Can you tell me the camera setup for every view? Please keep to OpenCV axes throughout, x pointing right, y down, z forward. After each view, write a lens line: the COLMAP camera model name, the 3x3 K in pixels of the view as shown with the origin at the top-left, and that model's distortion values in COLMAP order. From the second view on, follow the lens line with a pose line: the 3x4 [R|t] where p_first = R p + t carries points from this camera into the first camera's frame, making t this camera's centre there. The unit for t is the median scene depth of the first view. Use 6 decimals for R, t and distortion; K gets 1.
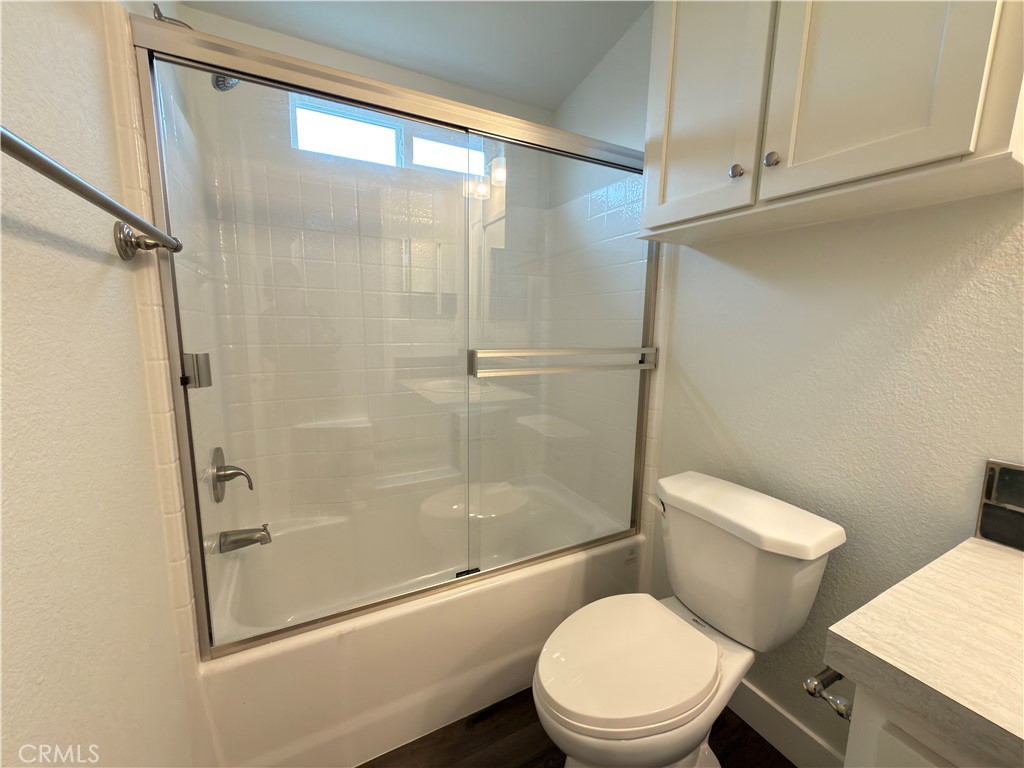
lens RADIAL K [[408.6, 0, 510.6], [0, 408.6, 385.0], [0, 0, 1]] dist [-0.000949, -0.000105]
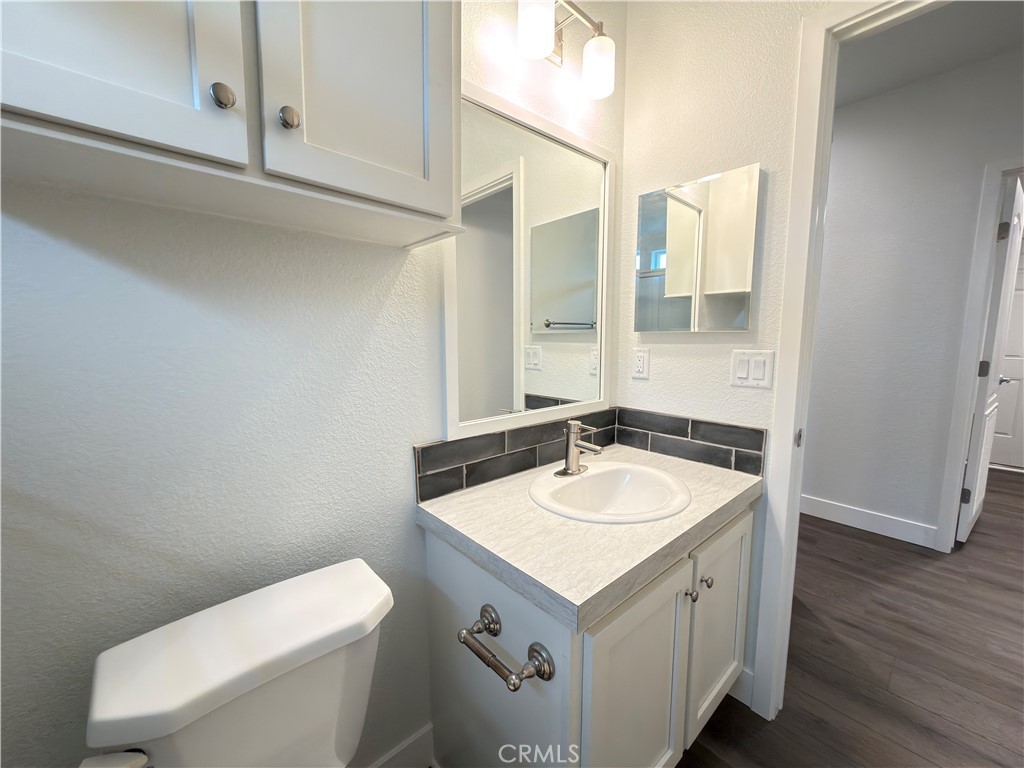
lens RADIAL K [[408.6, 0, 510.6], [0, 408.6, 385.0], [0, 0, 1]] dist [-0.000949, -0.000105]
pose [[-0.249672, -0.129776, 0.959595, -0.159908], [0.136732, 0.976325, 0.167614, -0.174108], [-0.958628, 0.173056, -0.226017, 0.848424]]
